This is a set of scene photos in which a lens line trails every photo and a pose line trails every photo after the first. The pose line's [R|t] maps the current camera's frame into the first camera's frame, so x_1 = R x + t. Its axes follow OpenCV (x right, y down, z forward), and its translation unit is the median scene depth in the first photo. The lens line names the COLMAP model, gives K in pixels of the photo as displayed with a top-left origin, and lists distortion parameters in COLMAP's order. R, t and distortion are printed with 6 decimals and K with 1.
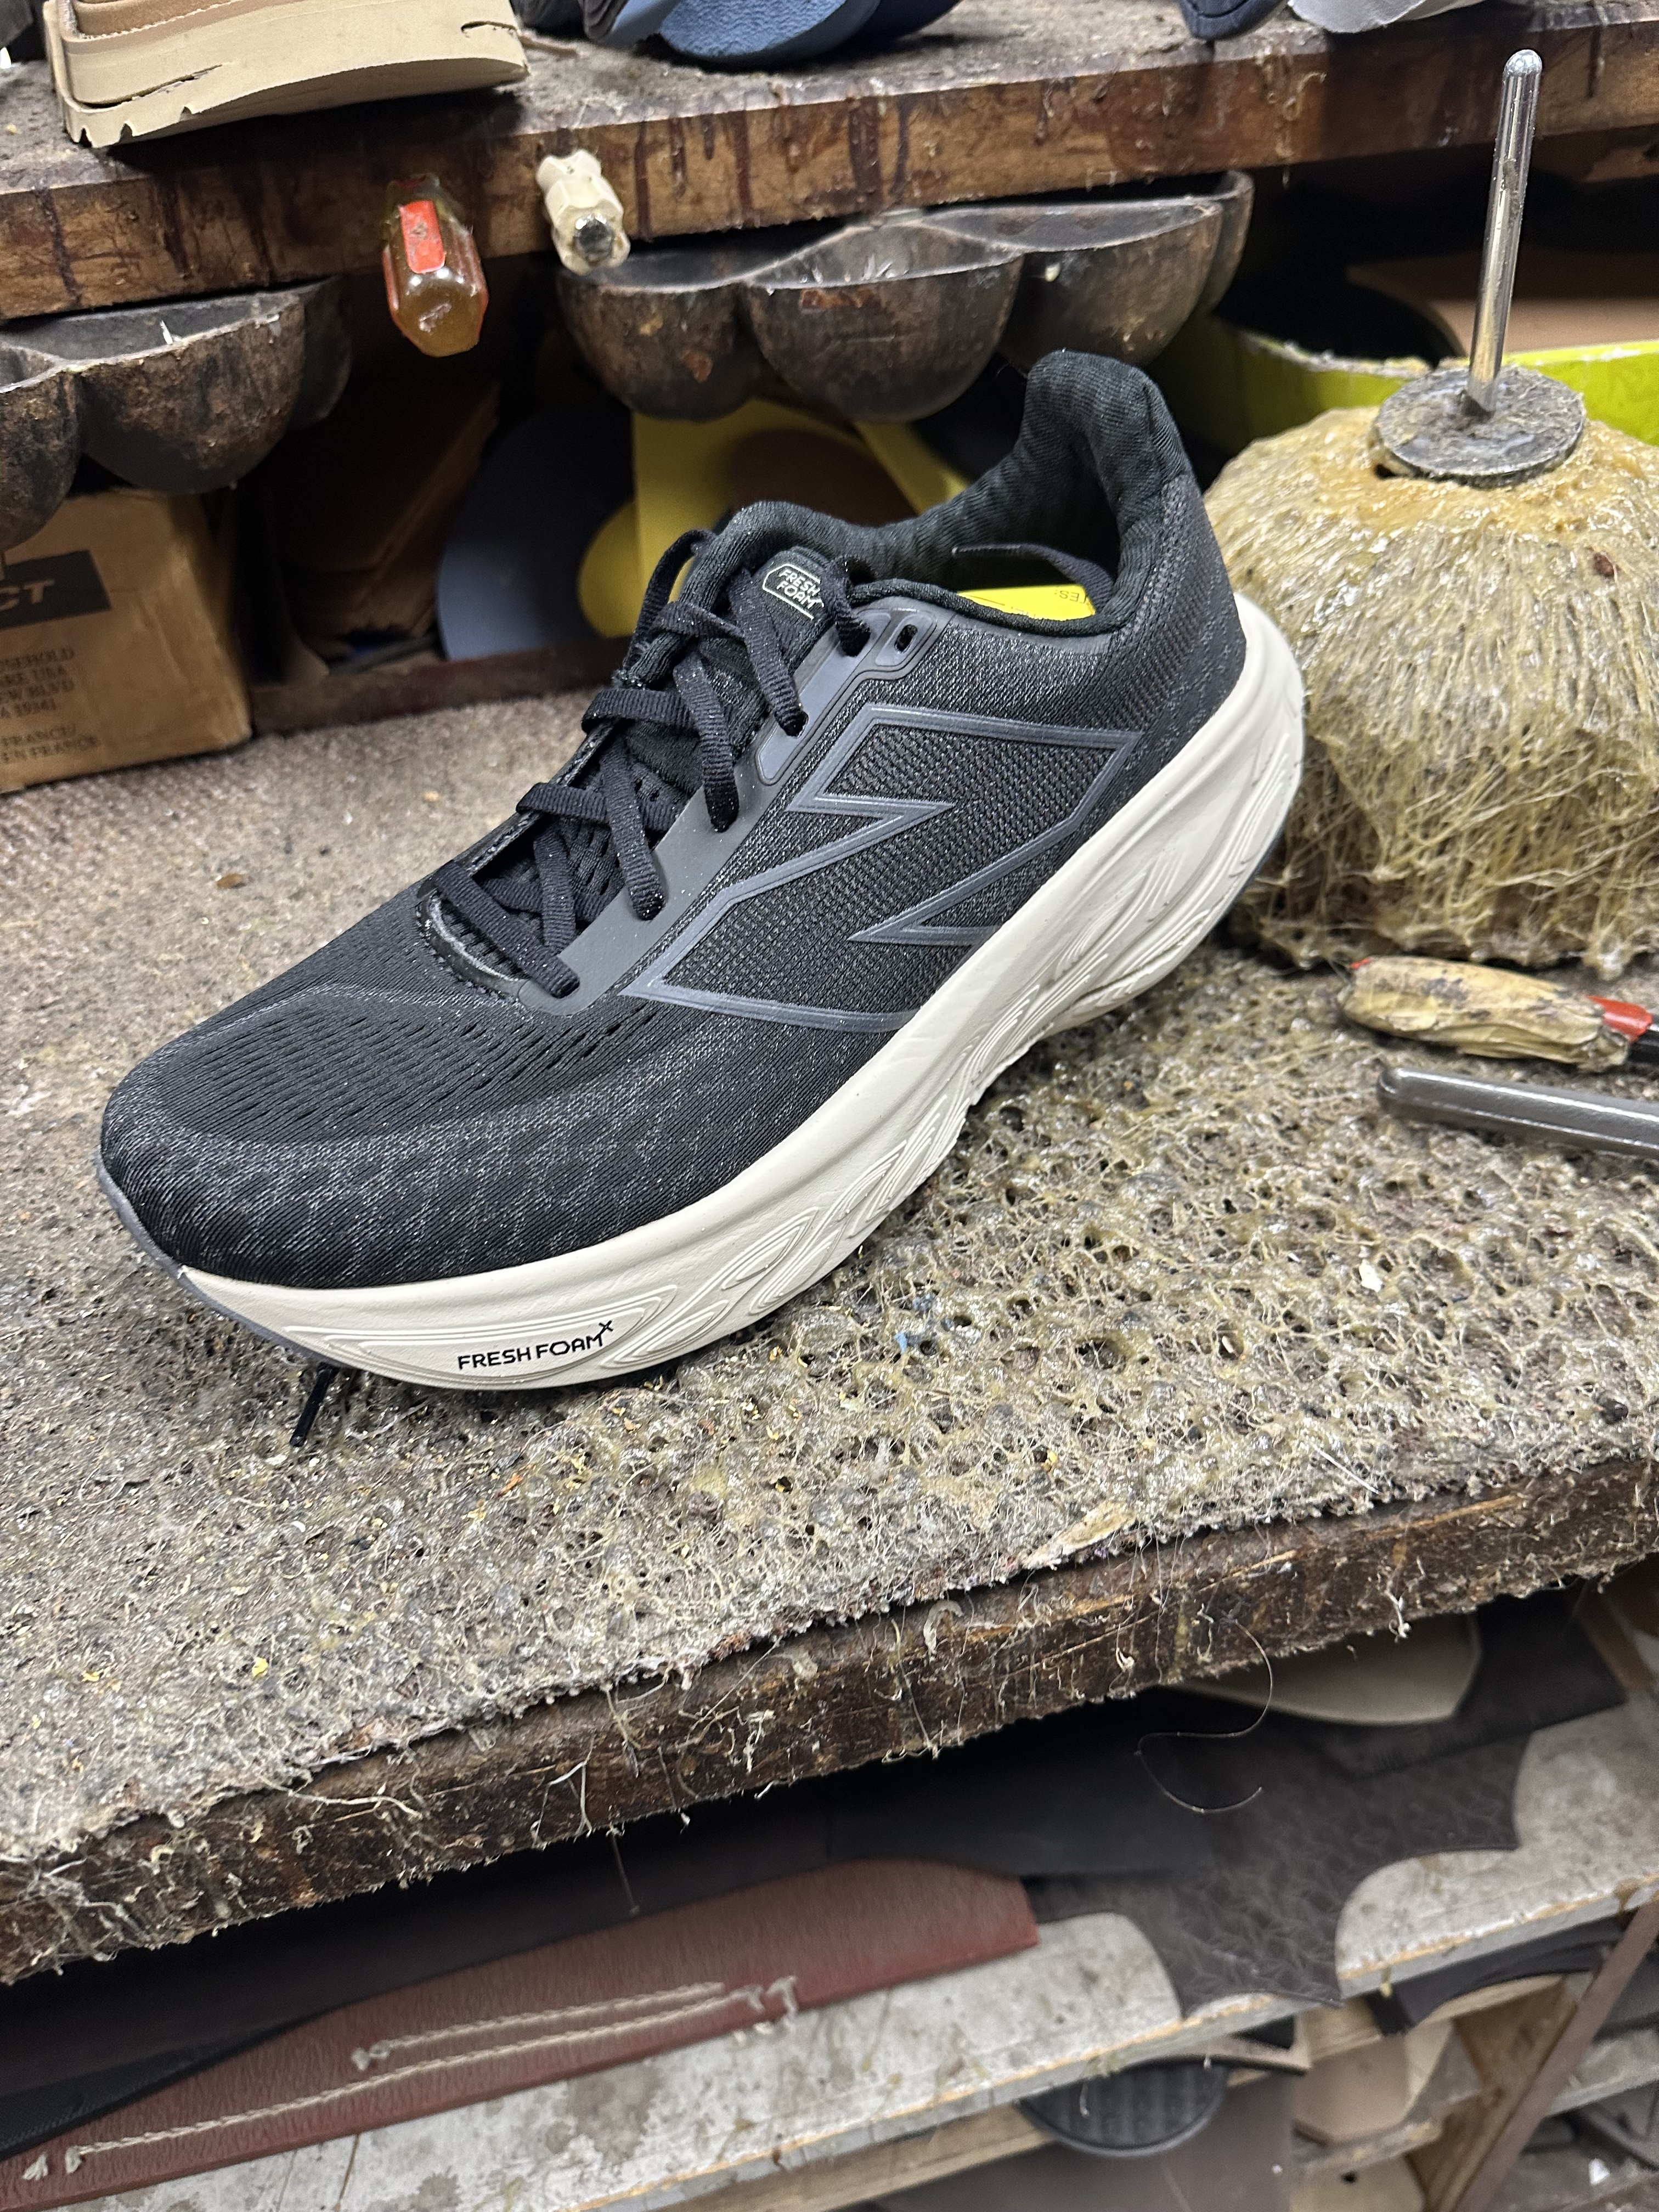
lens RADIAL K [[1602.7, 0, 829.5], [0, 1602.7, 1106.0], [0, 0, 1]] dist [0.024717, -0.035474]
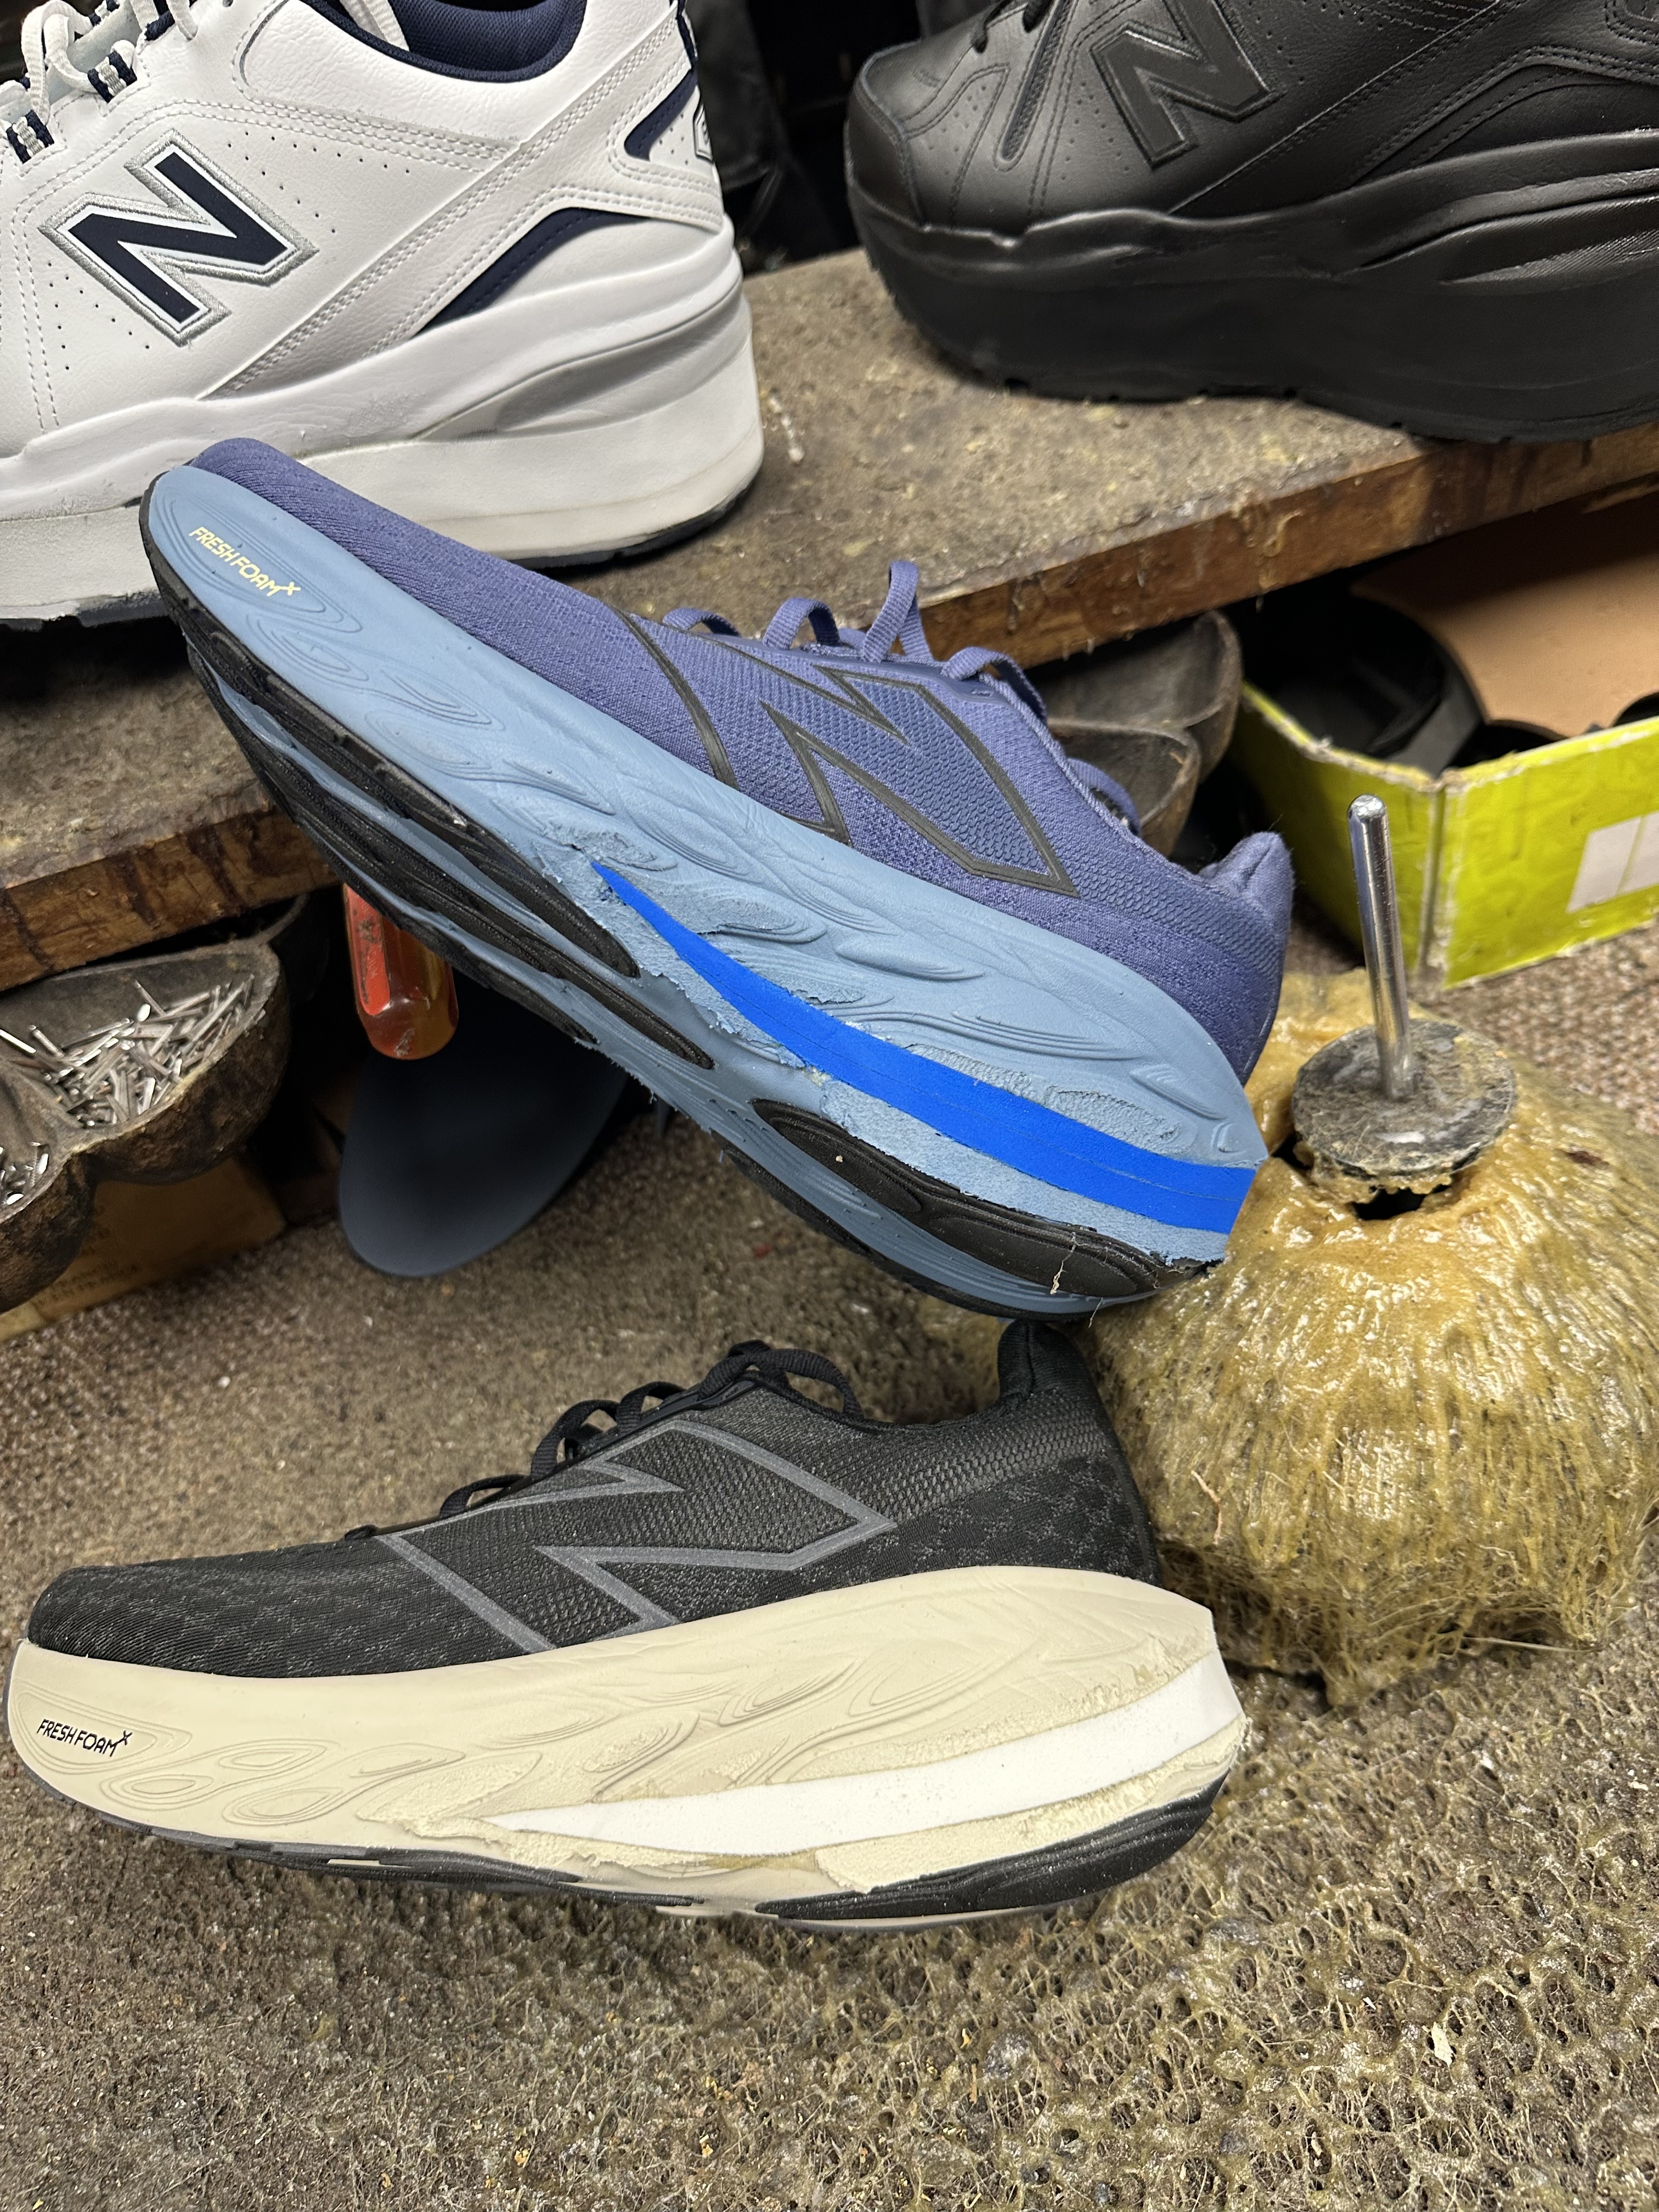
lens RADIAL K [[1616.8, 0, 855.2], [0, 1616.8, 1099.7], [0, 0, 1]] dist [0.001660, -0.014451]
pose [[0.993920, -0.109670, -0.009766, 0.018608], [0.109954, 0.984021, 0.140044, -0.509141], [-0.005749, -0.140267, 0.990097, 0.015933]]
